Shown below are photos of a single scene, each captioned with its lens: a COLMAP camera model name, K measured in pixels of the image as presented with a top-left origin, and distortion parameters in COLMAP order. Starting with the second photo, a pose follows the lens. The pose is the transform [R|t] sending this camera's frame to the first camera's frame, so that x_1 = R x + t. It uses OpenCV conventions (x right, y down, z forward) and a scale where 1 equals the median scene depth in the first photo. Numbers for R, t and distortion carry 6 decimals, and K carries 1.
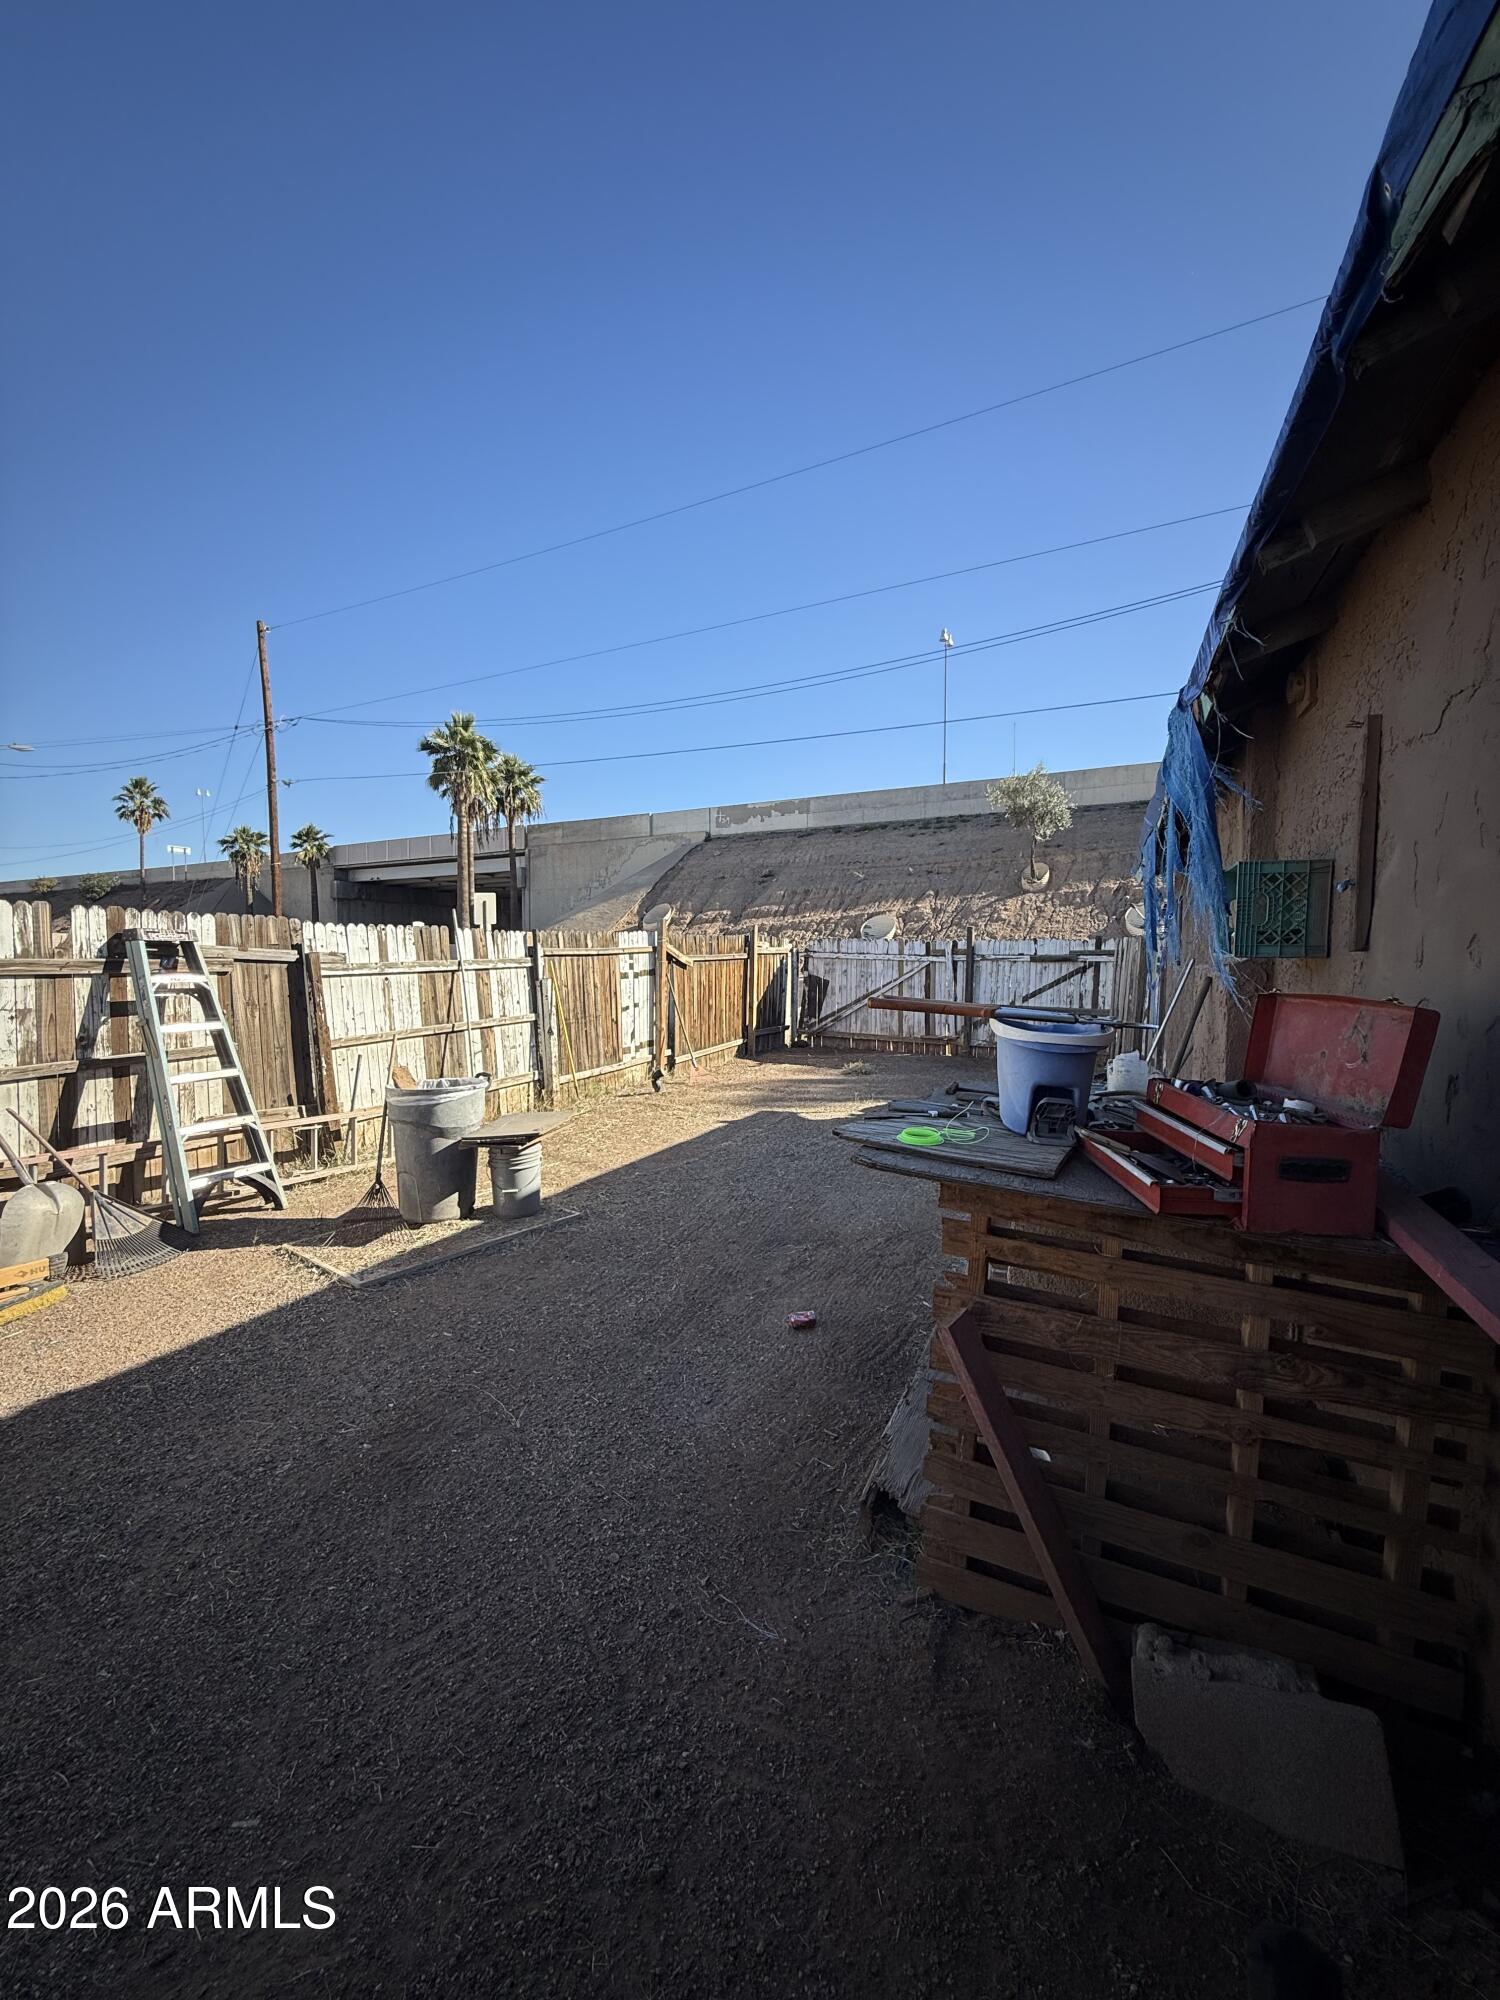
lens RADIAL K [[795.9, 0, 752.7], [0, 795.9, 994.7], [0, 0, 1]] dist [-0.000027, 0.000382]
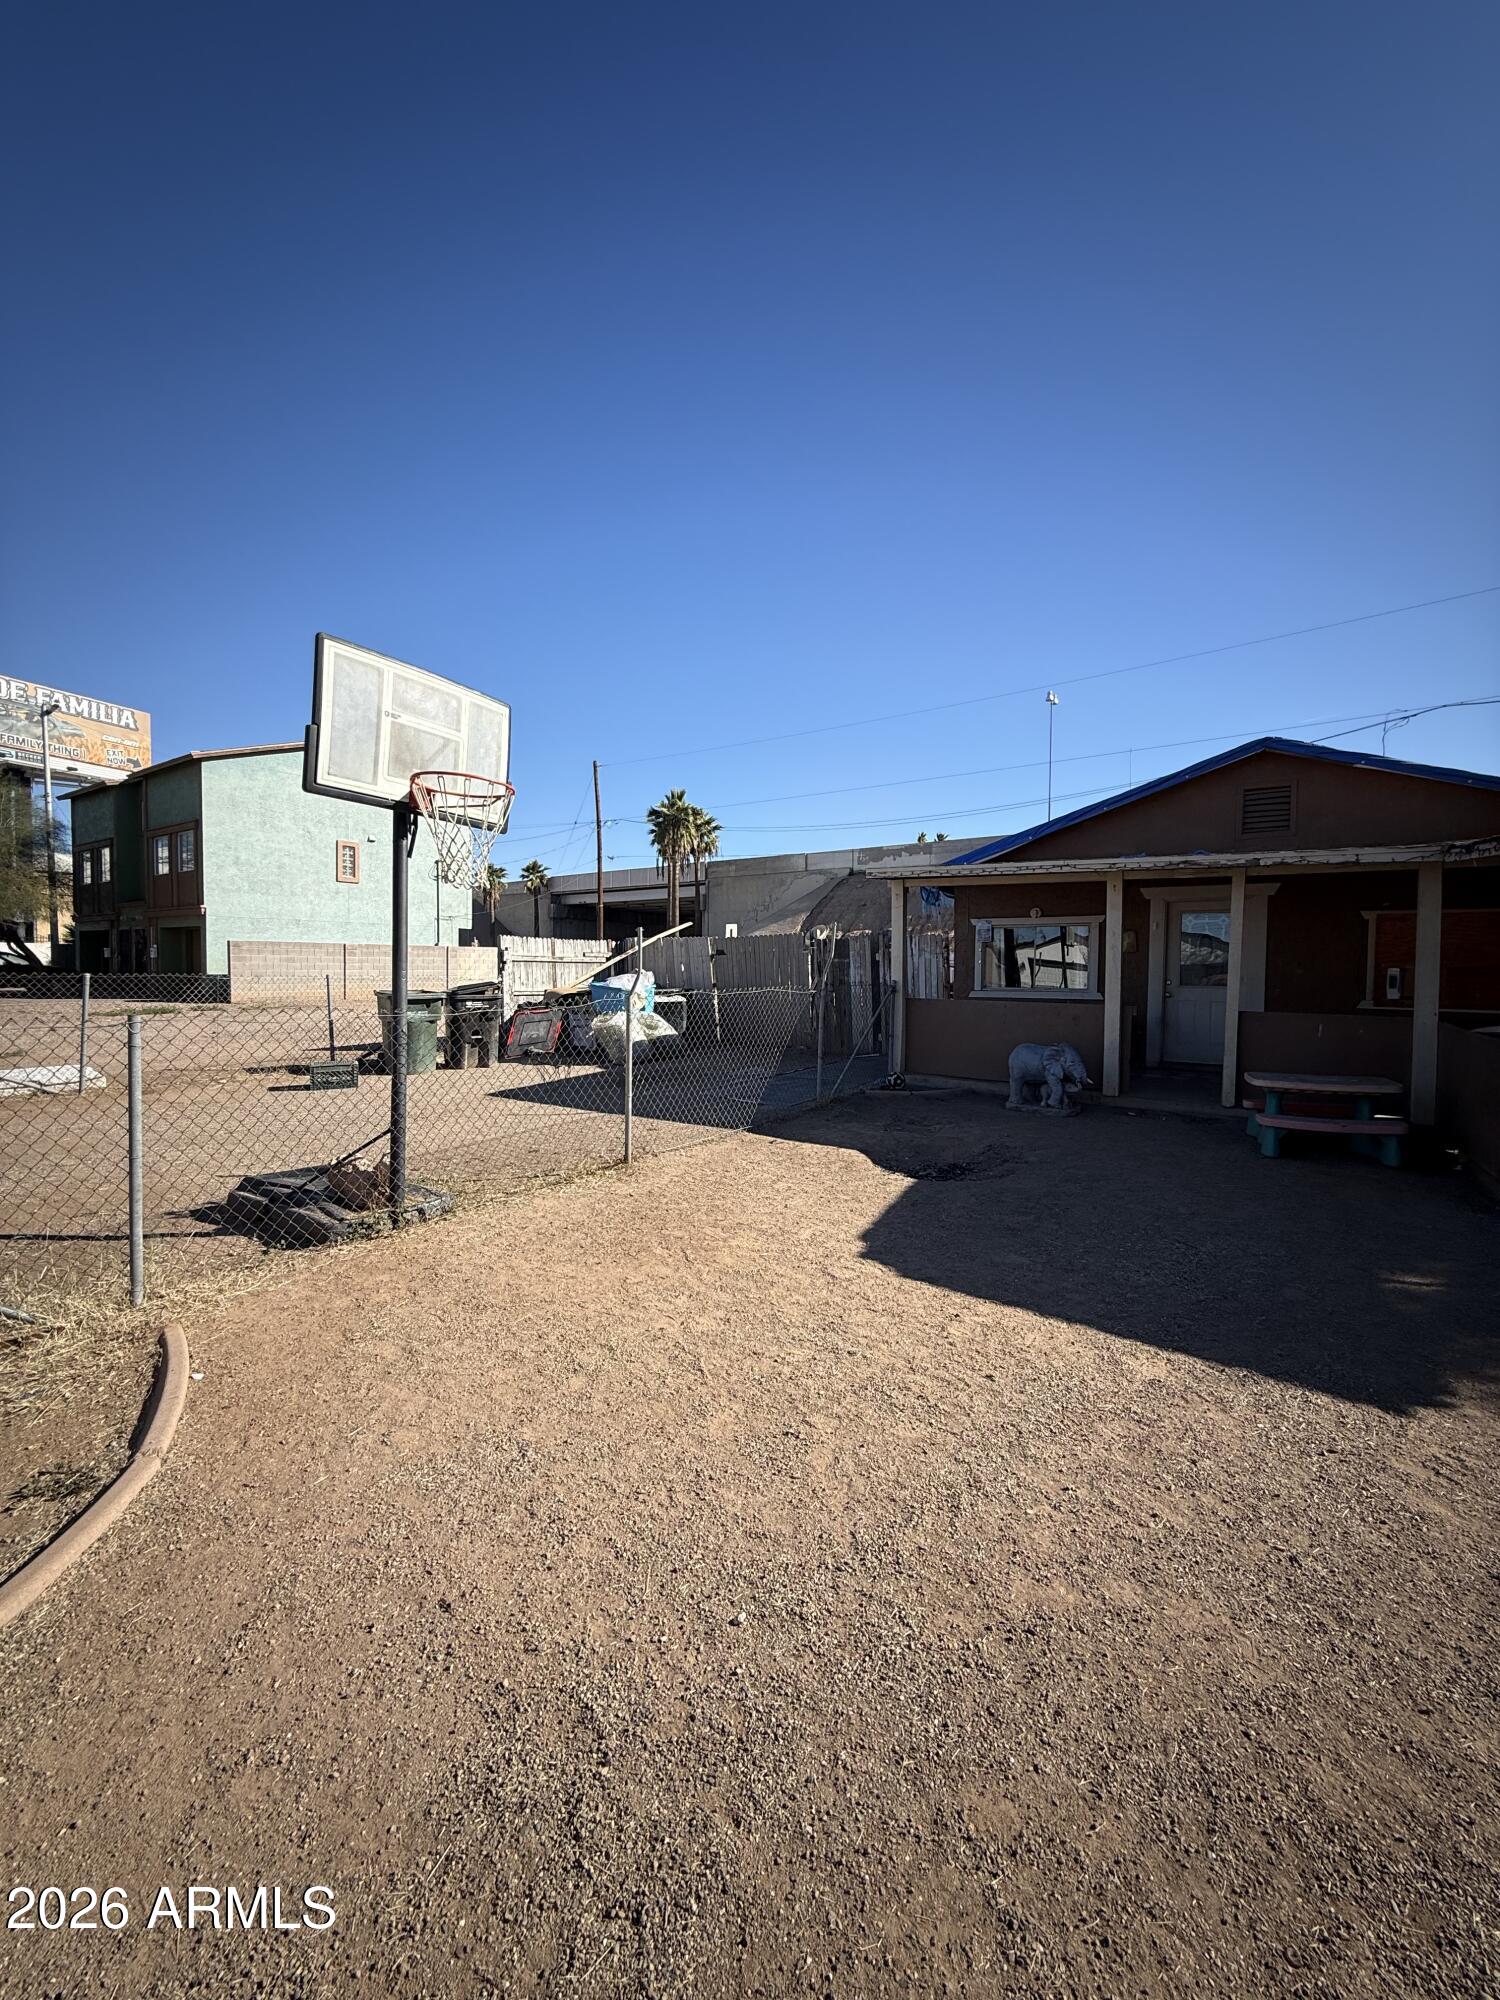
lens RADIAL K [[795.9, 0, 752.7], [0, 795.9, 994.7], [0, 0, 1]] dist [-0.000027, 0.000382]
pose [[0.989147, 0.011002, -0.146517, -0.158384], [-0.012726, 0.999860, -0.010833, 0.126633], [0.146378, 0.012580, 0.989149, -2.145021]]
